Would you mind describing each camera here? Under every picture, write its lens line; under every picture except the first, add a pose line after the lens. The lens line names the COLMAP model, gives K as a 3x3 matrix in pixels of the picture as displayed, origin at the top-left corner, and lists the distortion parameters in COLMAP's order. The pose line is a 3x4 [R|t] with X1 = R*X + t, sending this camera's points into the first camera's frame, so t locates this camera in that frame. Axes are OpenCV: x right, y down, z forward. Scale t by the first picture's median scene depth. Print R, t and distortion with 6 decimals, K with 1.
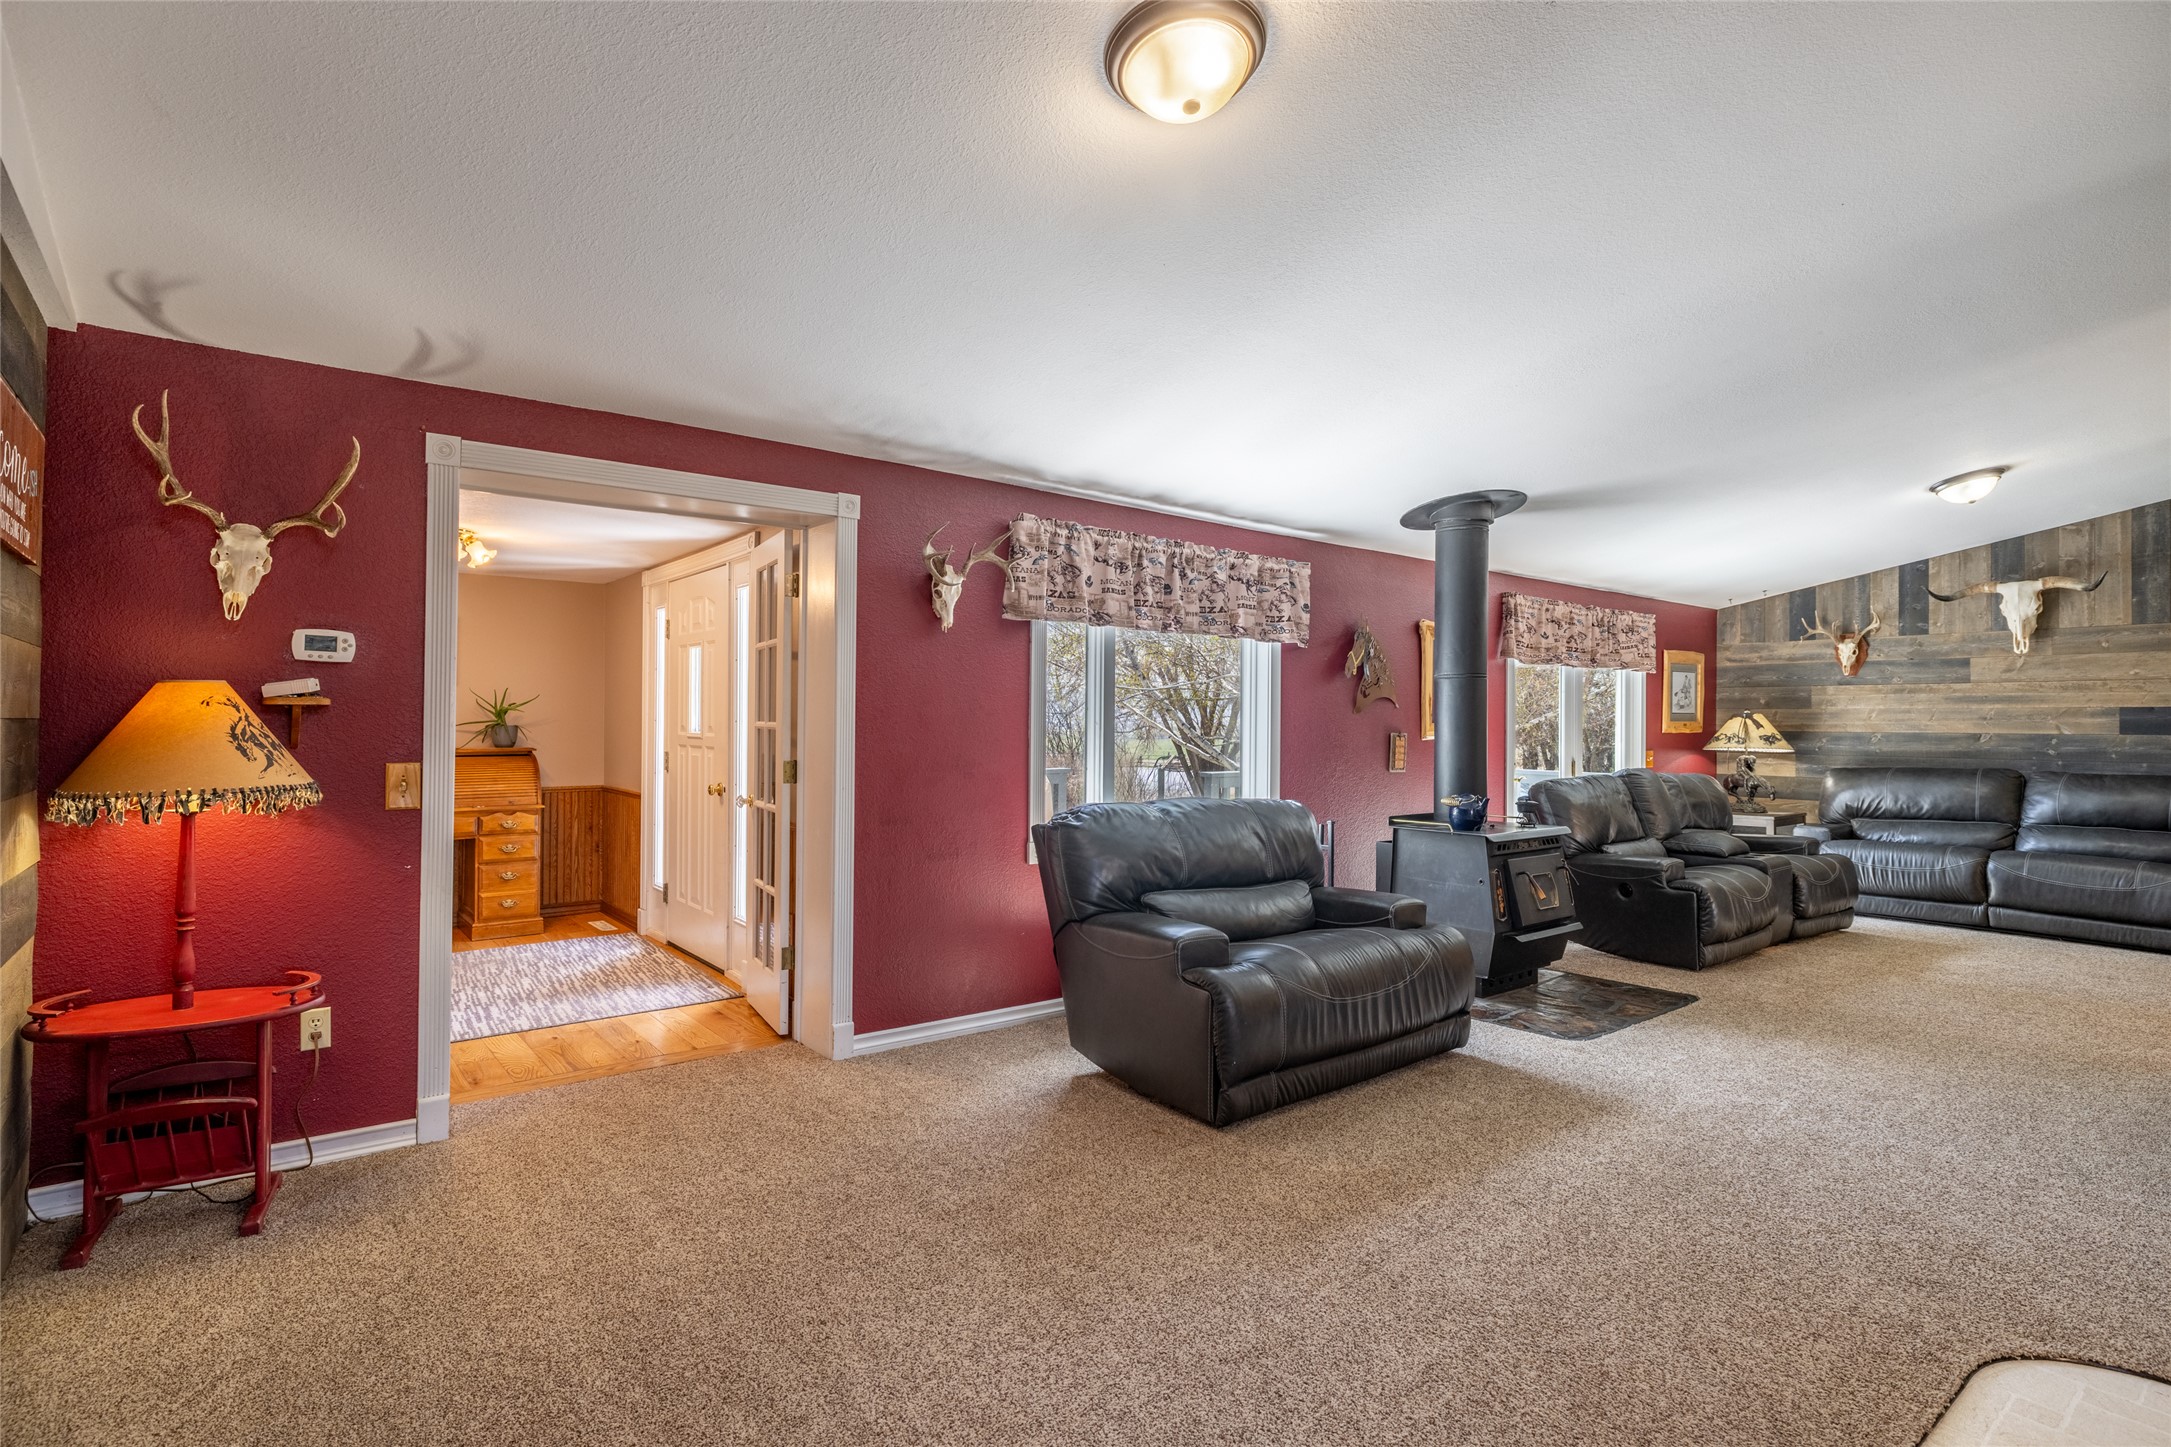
lens RADIAL K [[1080.7, 0, 1088.5], [0, 1080.7, 717.9], [0, 0, 1]] dist [-0.002335, -0.000055]
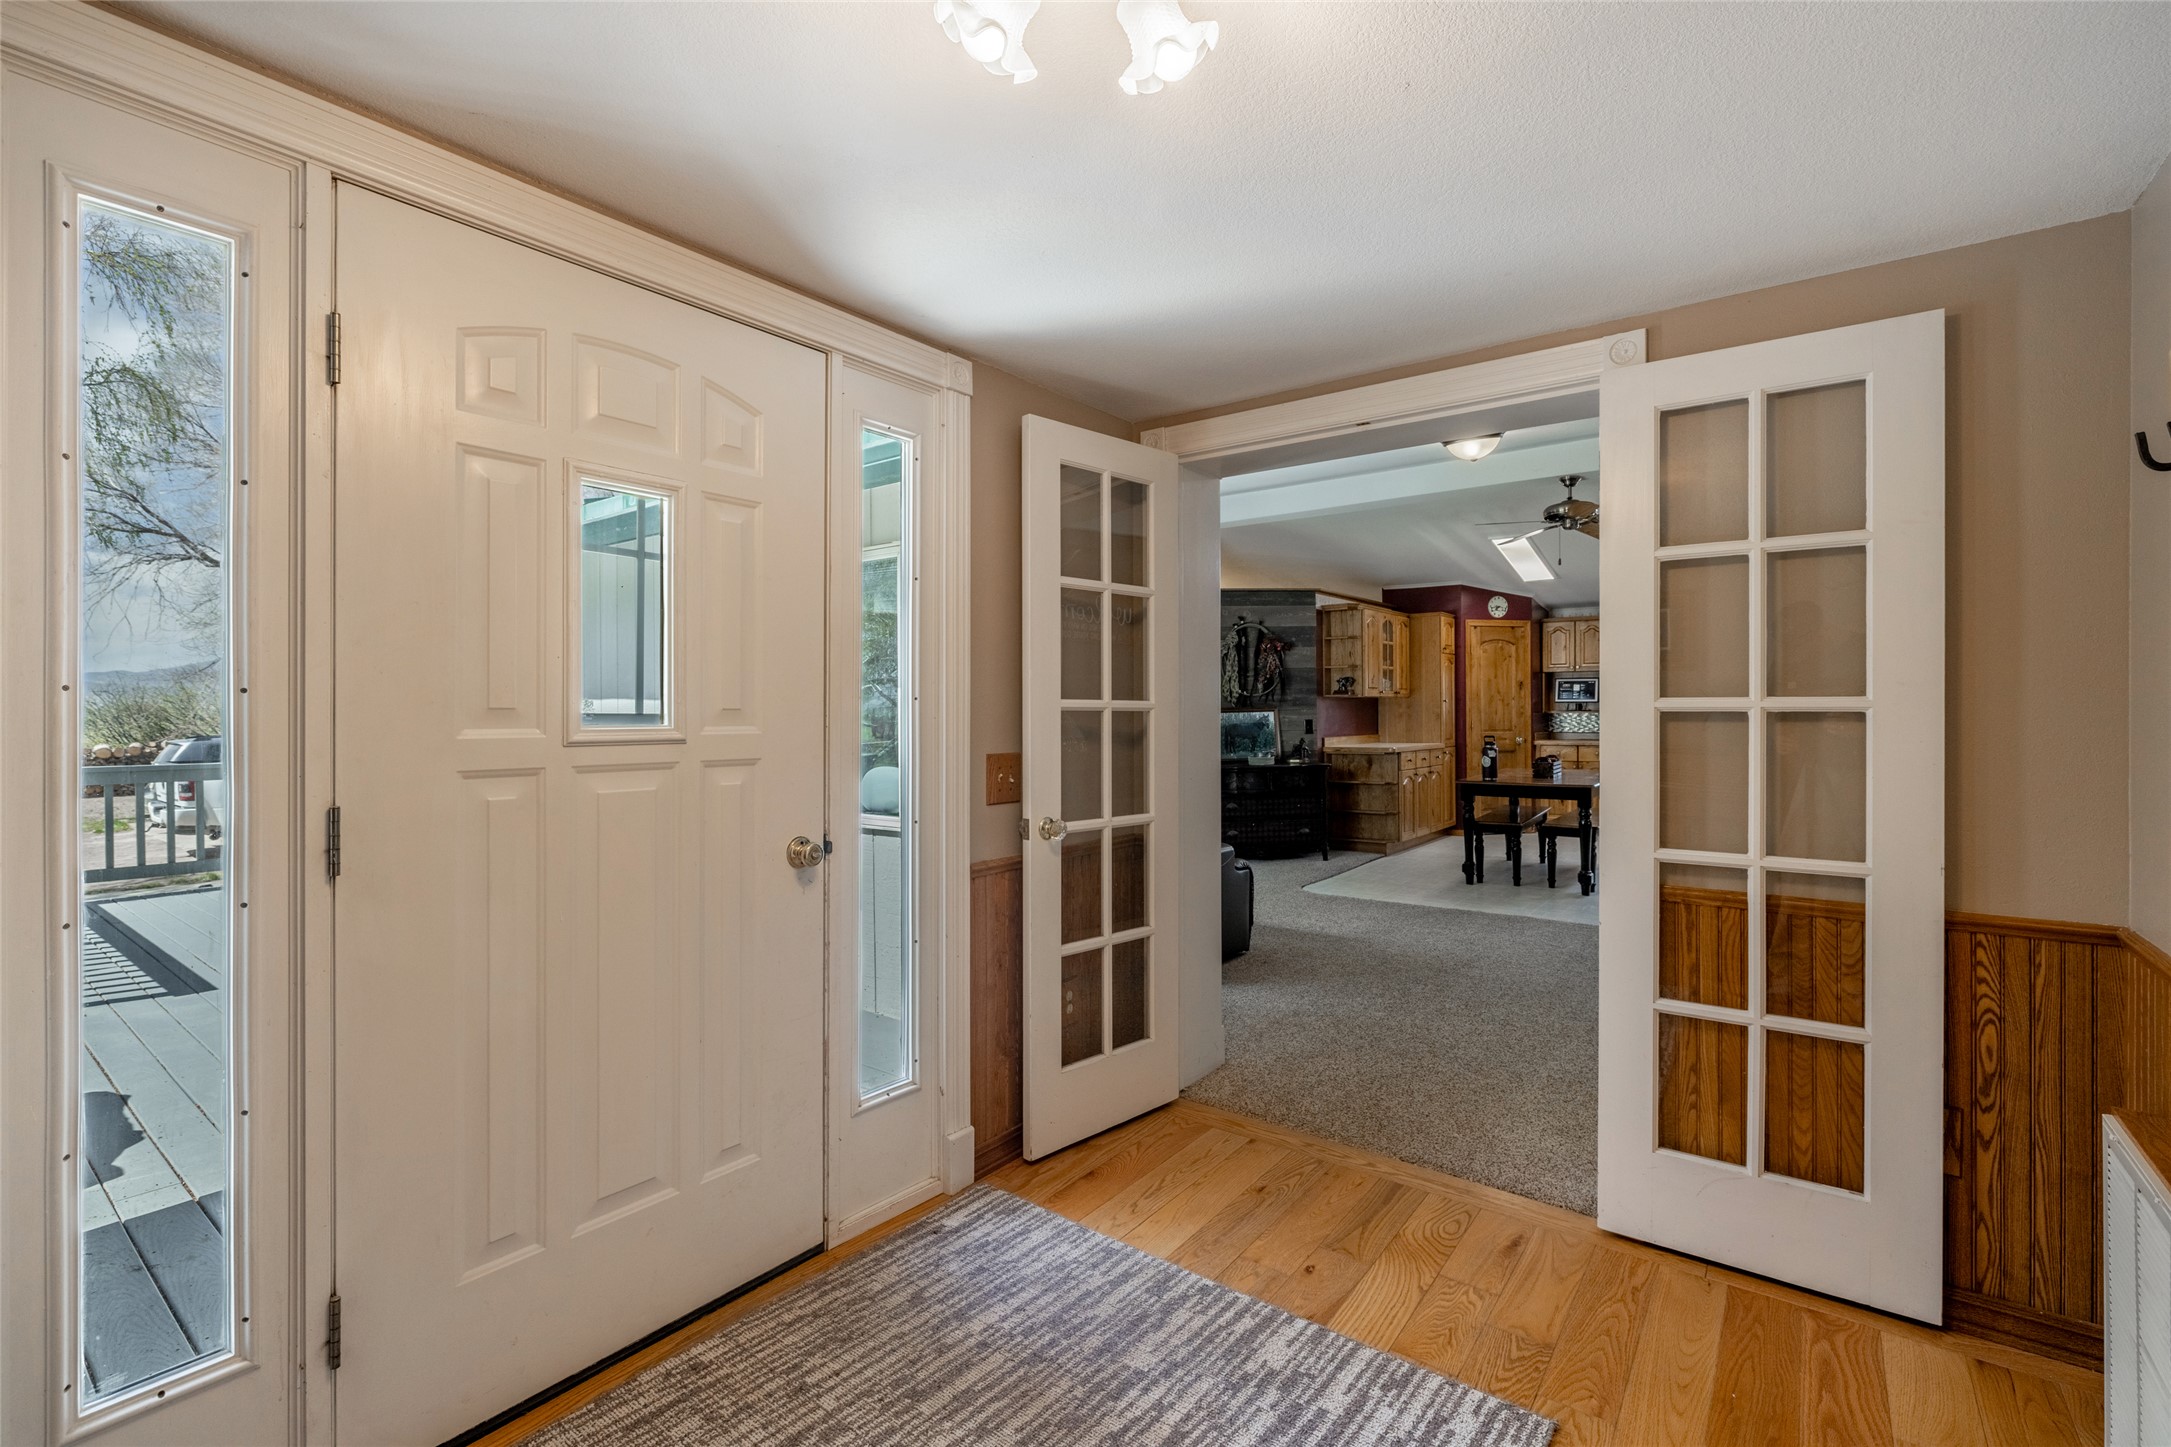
lens RADIAL K [[960.9, 0, 1087.4], [0, 960.9, 714.6], [0, 0, 1]] dist [-0.000953, -0.000024]
pose [[-0.254898, -0.011359, 0.966901, -0.709697], [-0.005310, 0.999932, 0.010347, 0.005202], [-0.966953, -0.002497, -0.254941, 0.934722]]
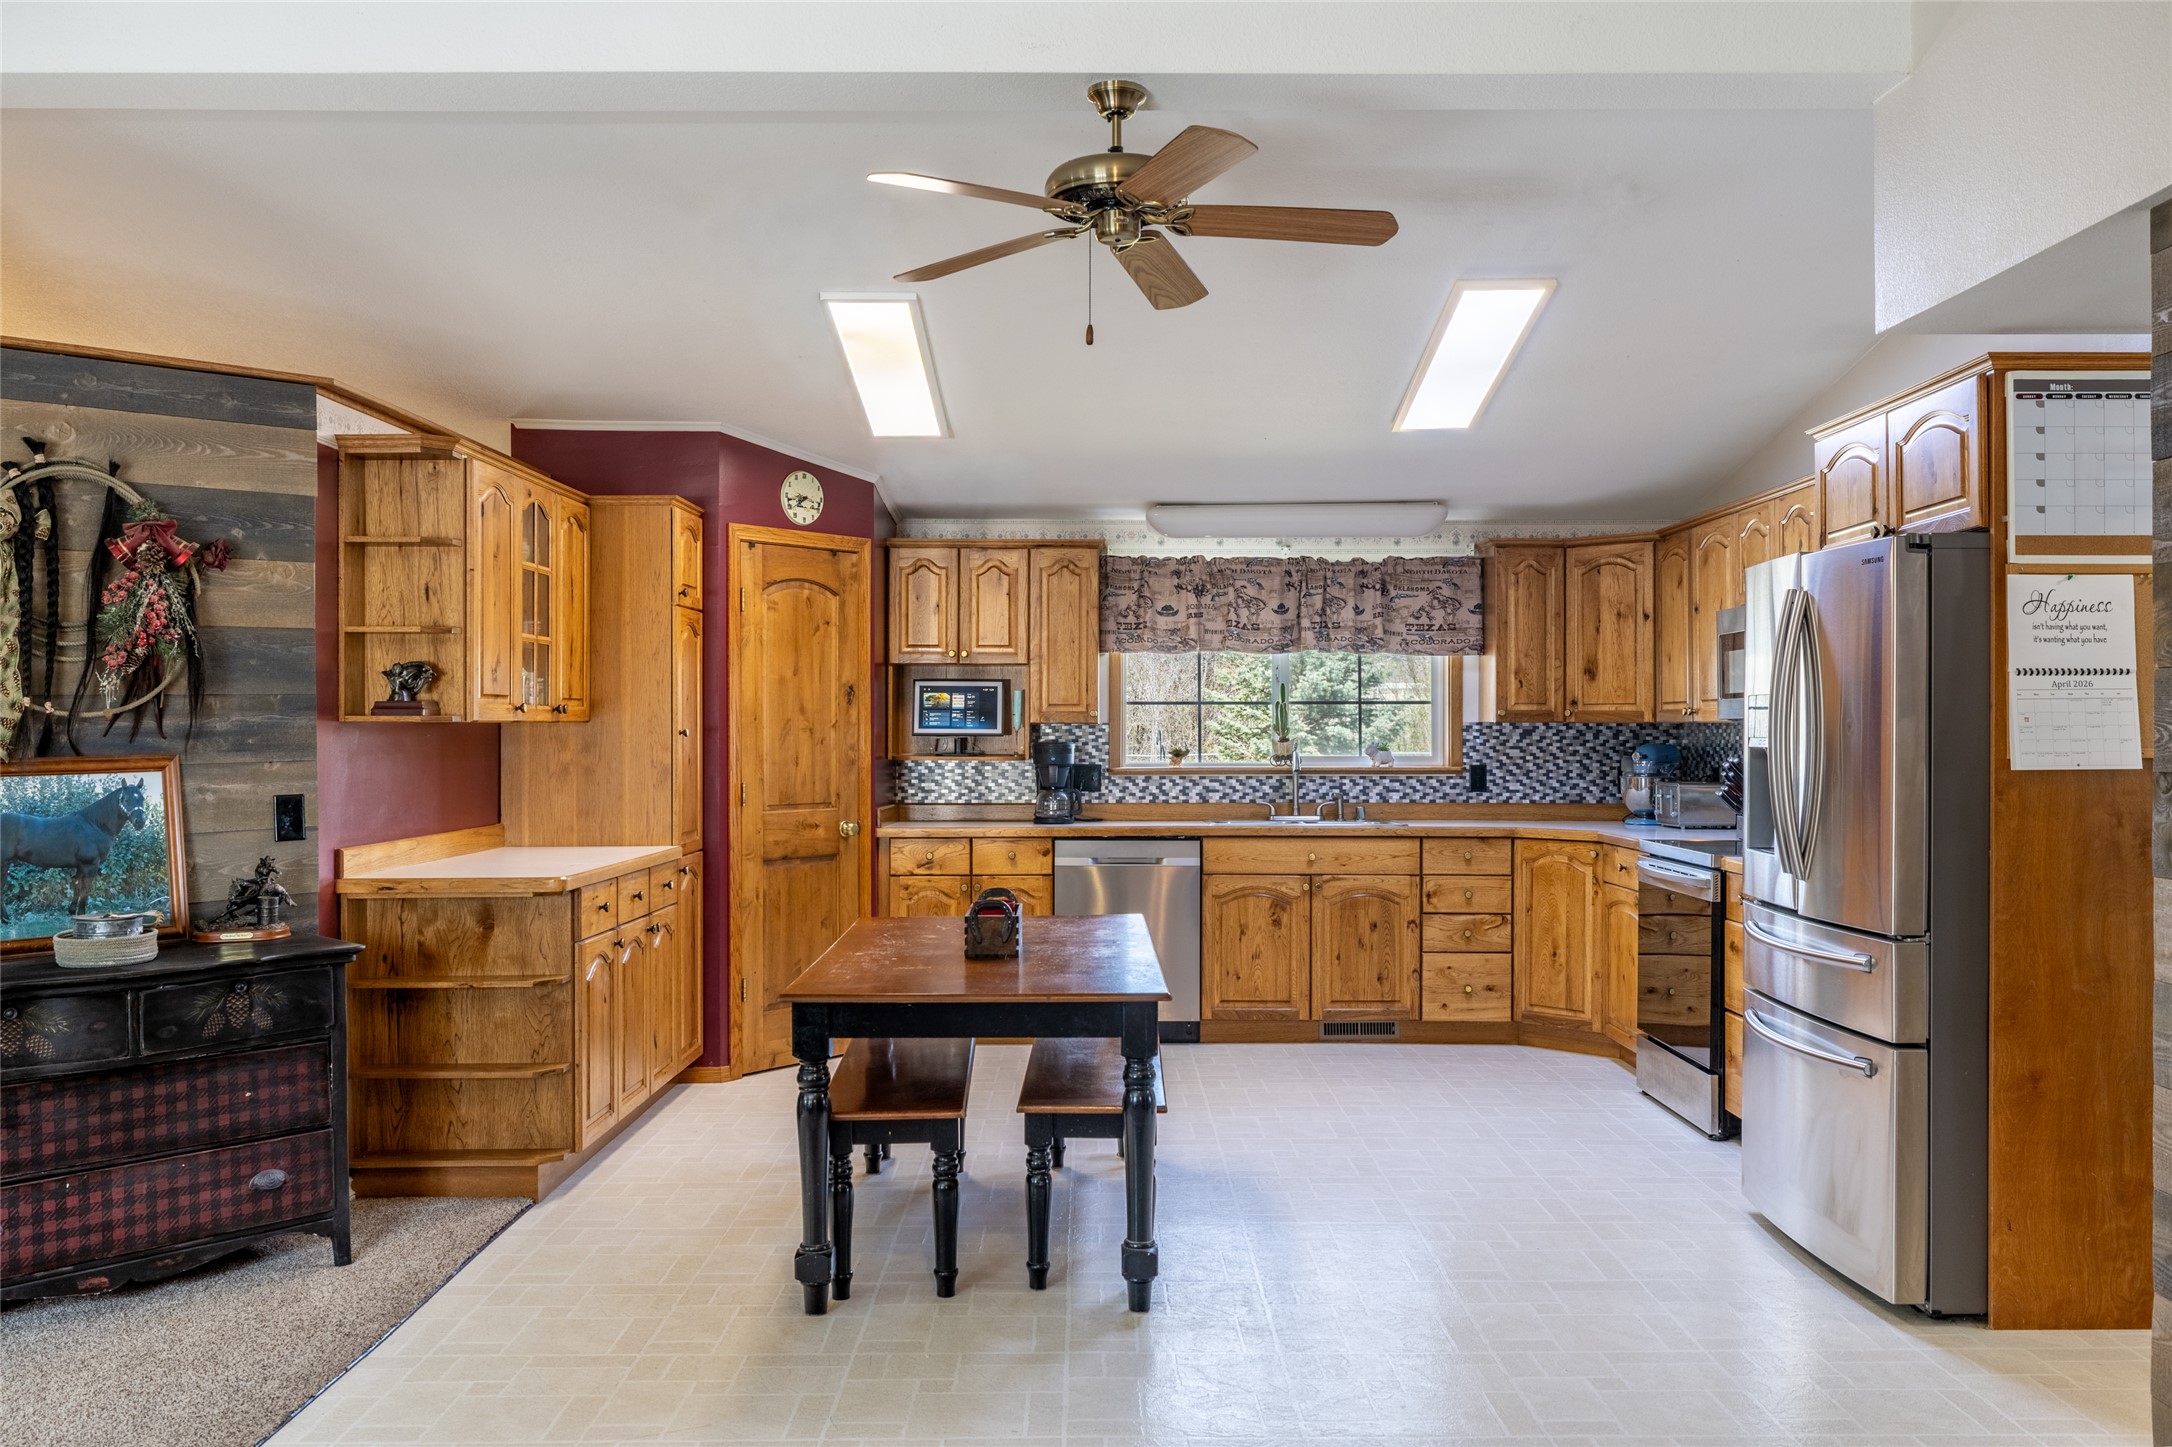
lens RADIAL K [[1749.3, 0, 1110.6], [0, 1749.3, 716.0], [0, 0, 1]] dist [-0.003984, 0.000397]
pose [[-0.791720, -0.004912, 0.610864, -0.196575], [-0.012165, 0.999896, -0.007728, -0.009585], [-0.610762, -0.013549, -0.791698, 0.655146]]
